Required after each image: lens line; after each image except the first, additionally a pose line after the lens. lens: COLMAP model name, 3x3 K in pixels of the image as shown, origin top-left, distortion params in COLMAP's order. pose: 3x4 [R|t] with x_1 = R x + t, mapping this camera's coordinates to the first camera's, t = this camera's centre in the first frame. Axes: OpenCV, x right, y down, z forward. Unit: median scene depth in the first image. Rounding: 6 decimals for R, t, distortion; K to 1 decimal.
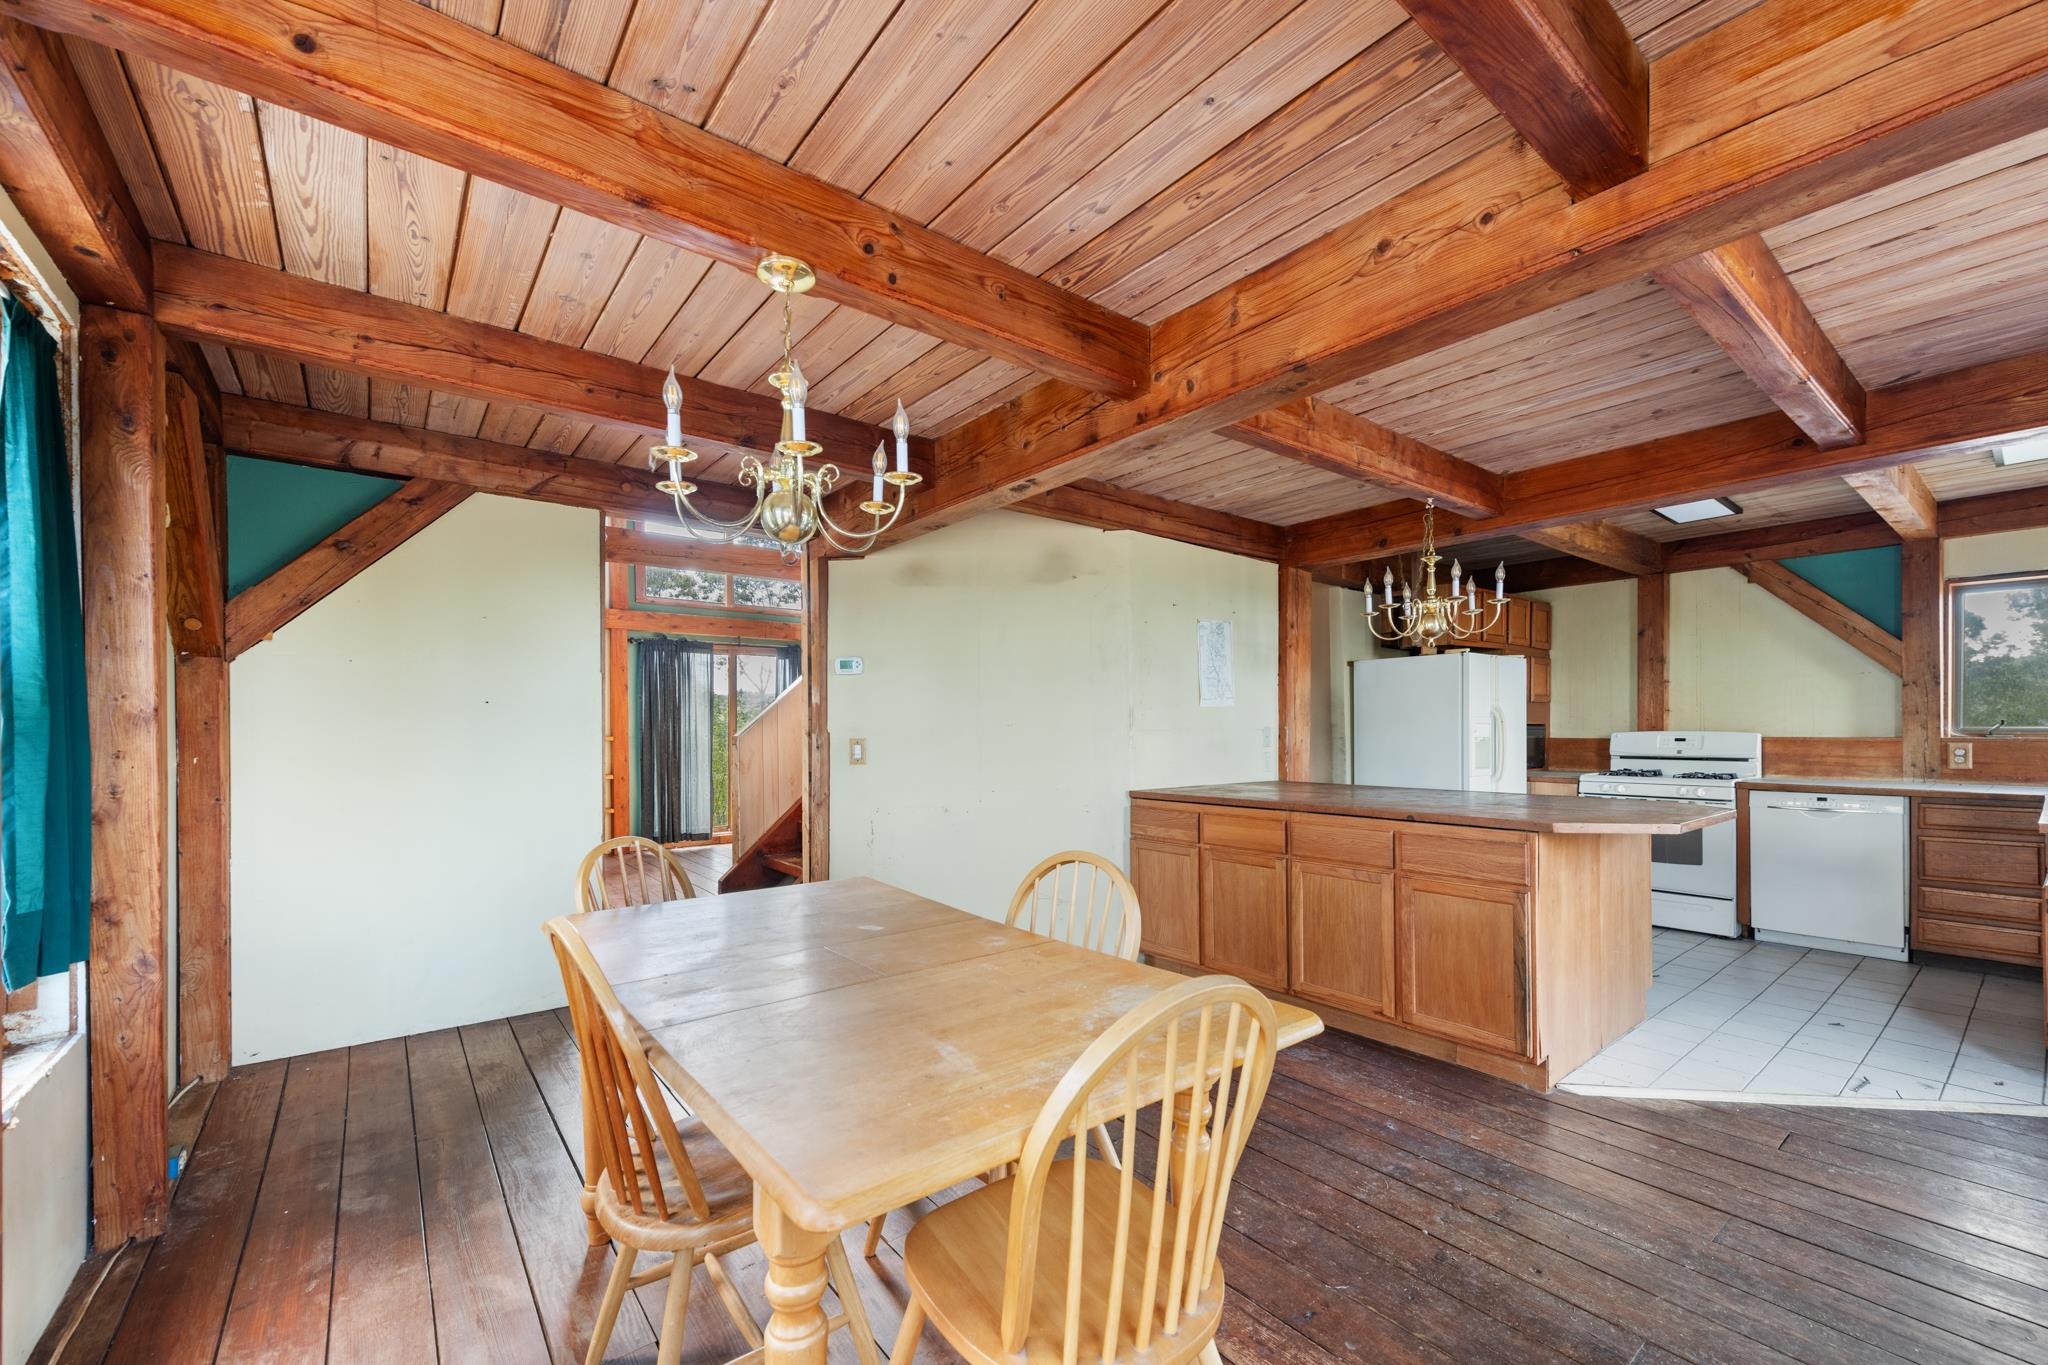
lens RADIAL K [[809.1, 0, 1024.9], [0, 809.1, 731.4], [0, 0, 1]] dist [0.018791, -0.004940]
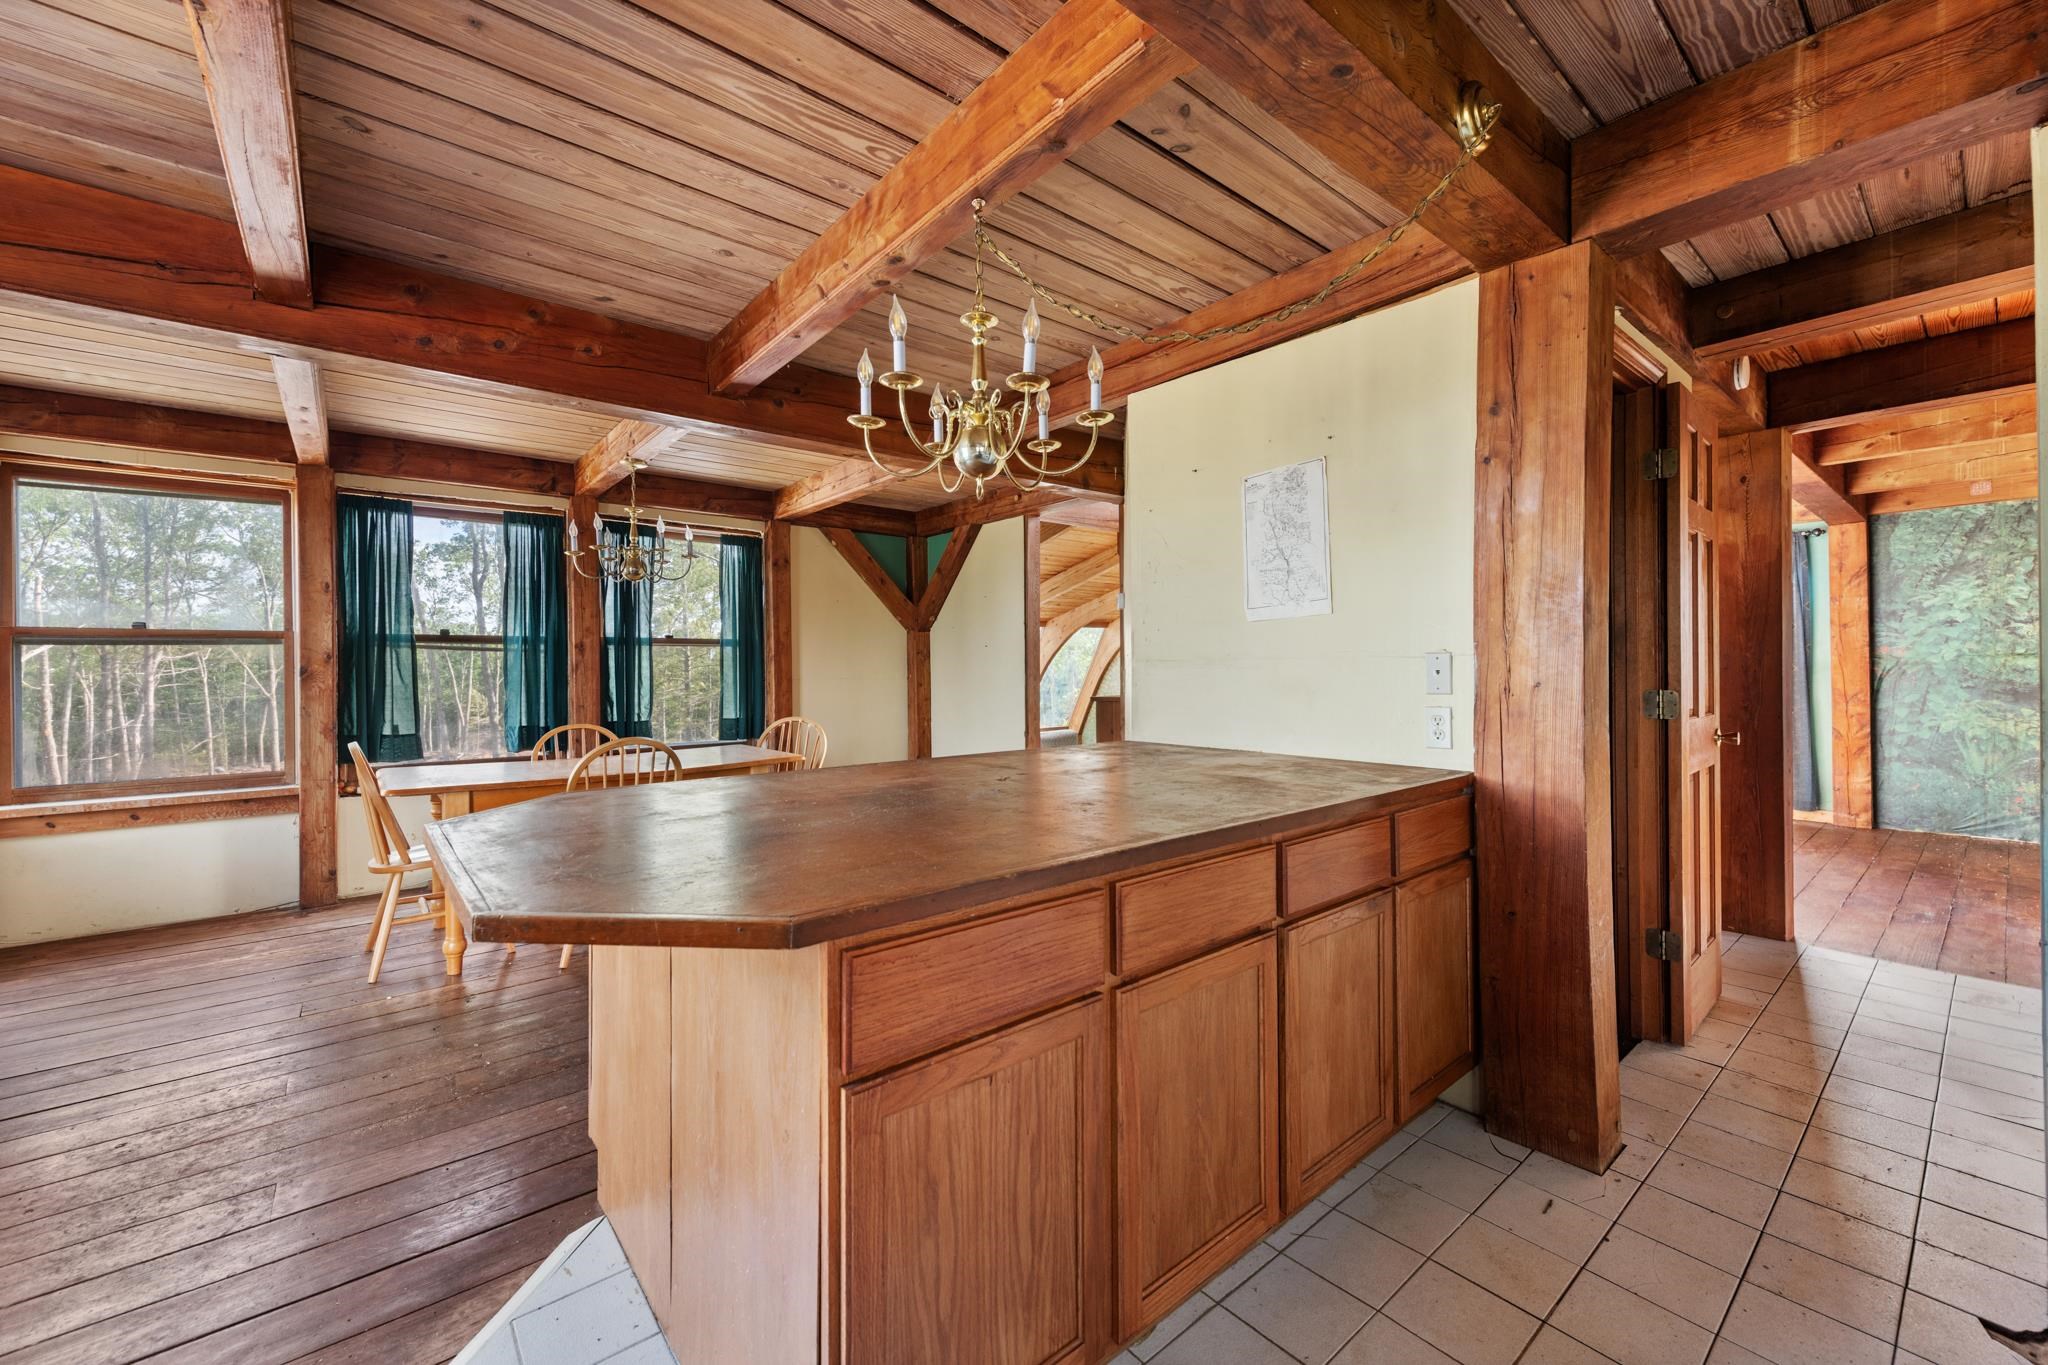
lens RADIAL K [[809.1, 0, 1058.3], [0, 809.1, 664.5], [0, 0, 1]] dist [0.018791, -0.004940]
pose [[0.041682, 0.004180, -0.999122, 0.784272], [0.003812, 0.999983, 0.004343, -0.001668], [0.999124, -0.003990, 0.041665, 0.807048]]
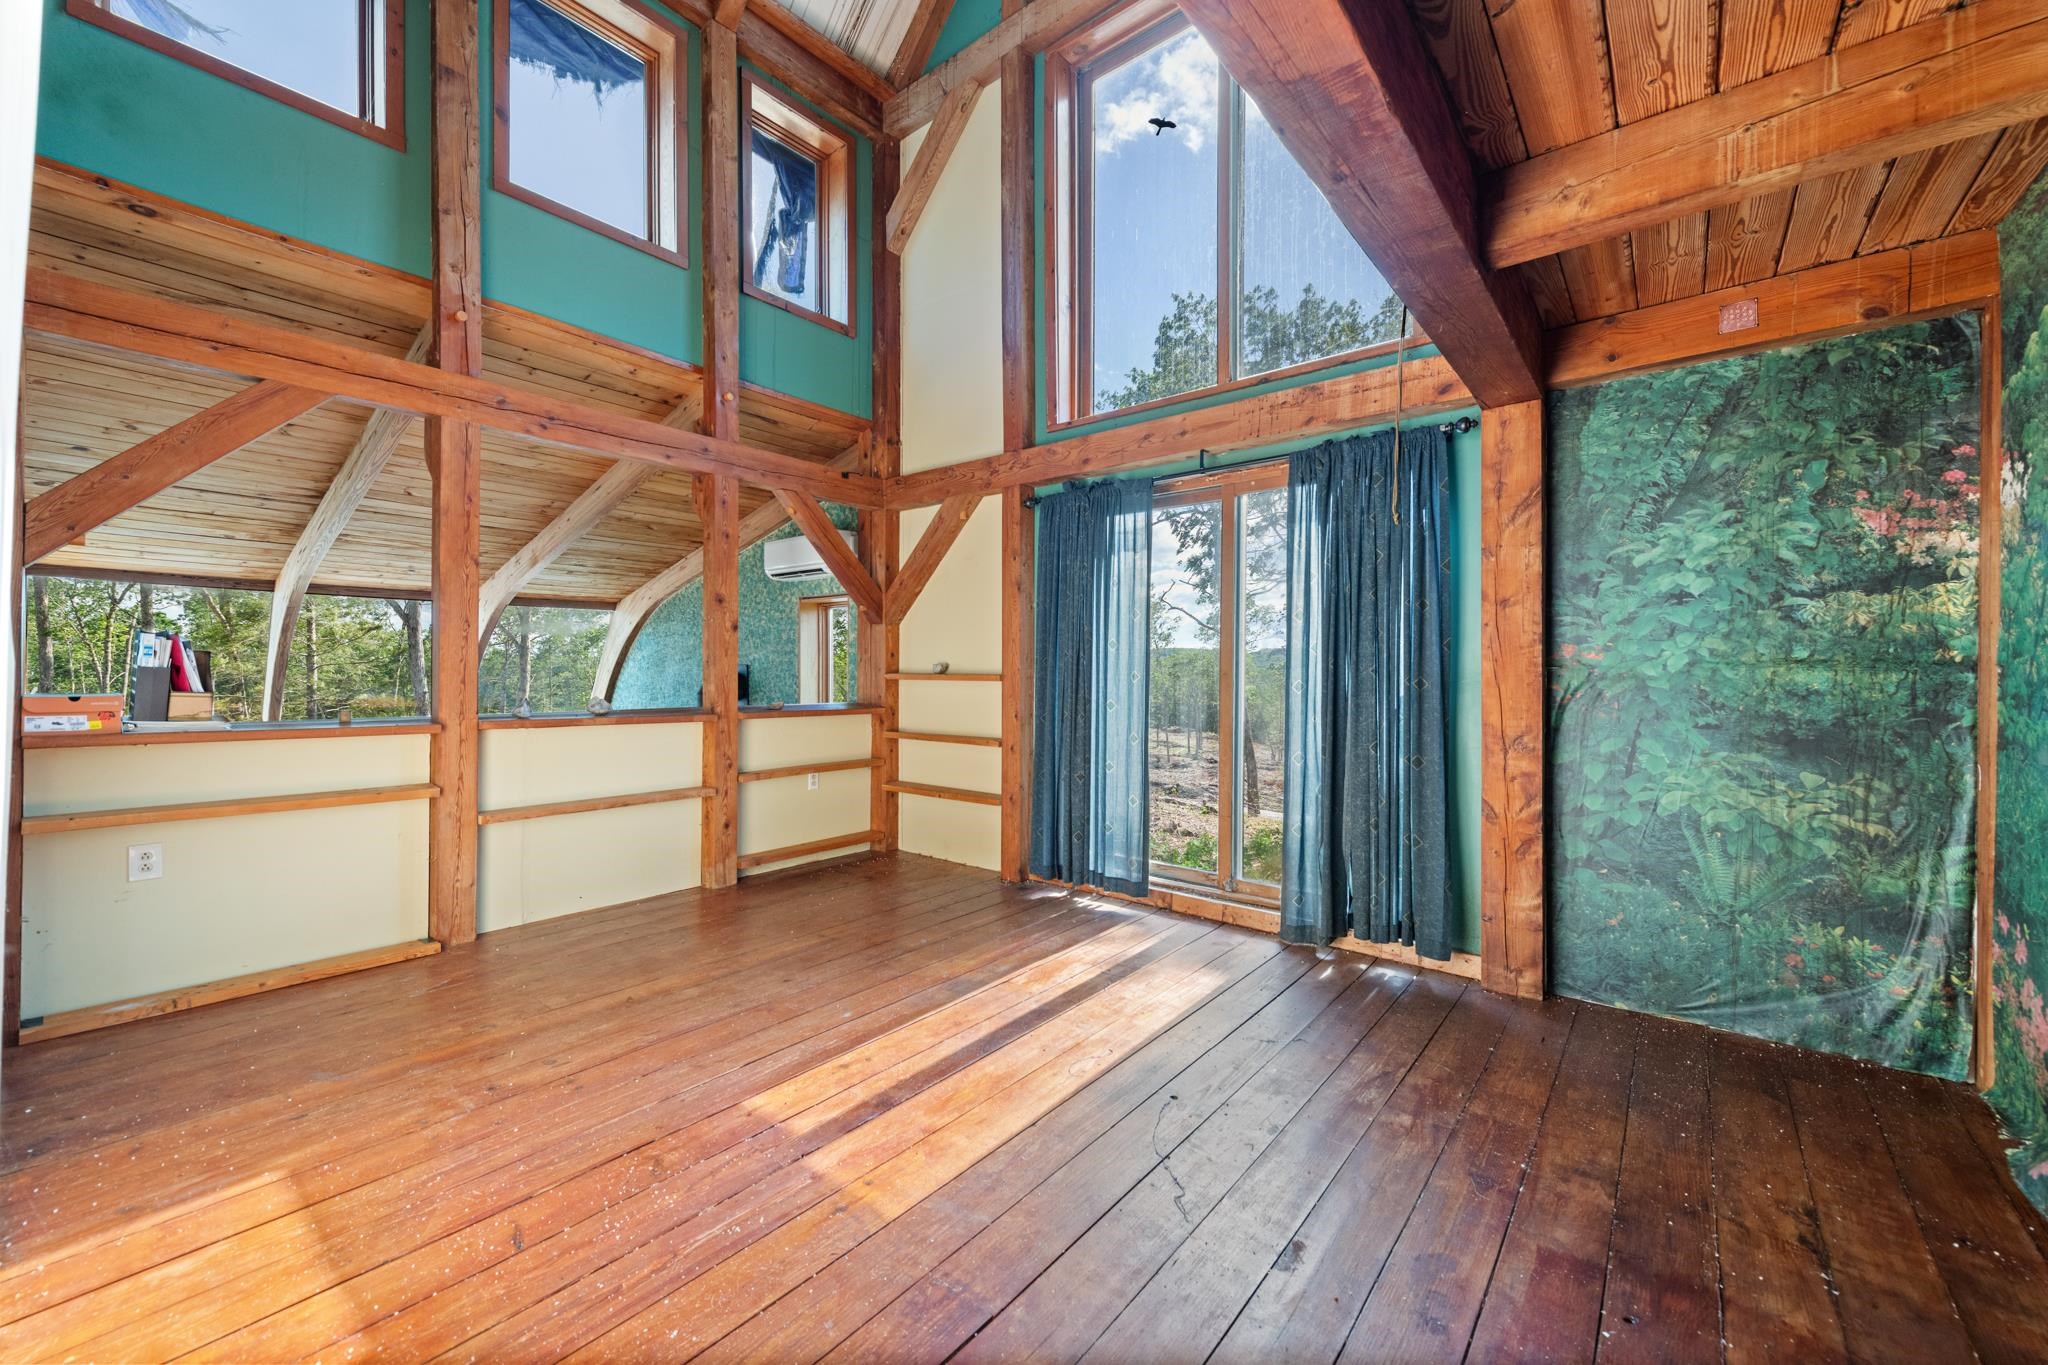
lens RADIAL K [[809.1, 0, 1041.3], [0, 809.1, 673.1], [0, 0, 1]] dist [0.018791, -0.004940]
pose [[0.226162, 0.006609, -0.974067, 0.099445], [-0.011040, 0.999930, 0.004221, 0.006048], [0.974027, 0.009799, 0.226220, 1.589683]]
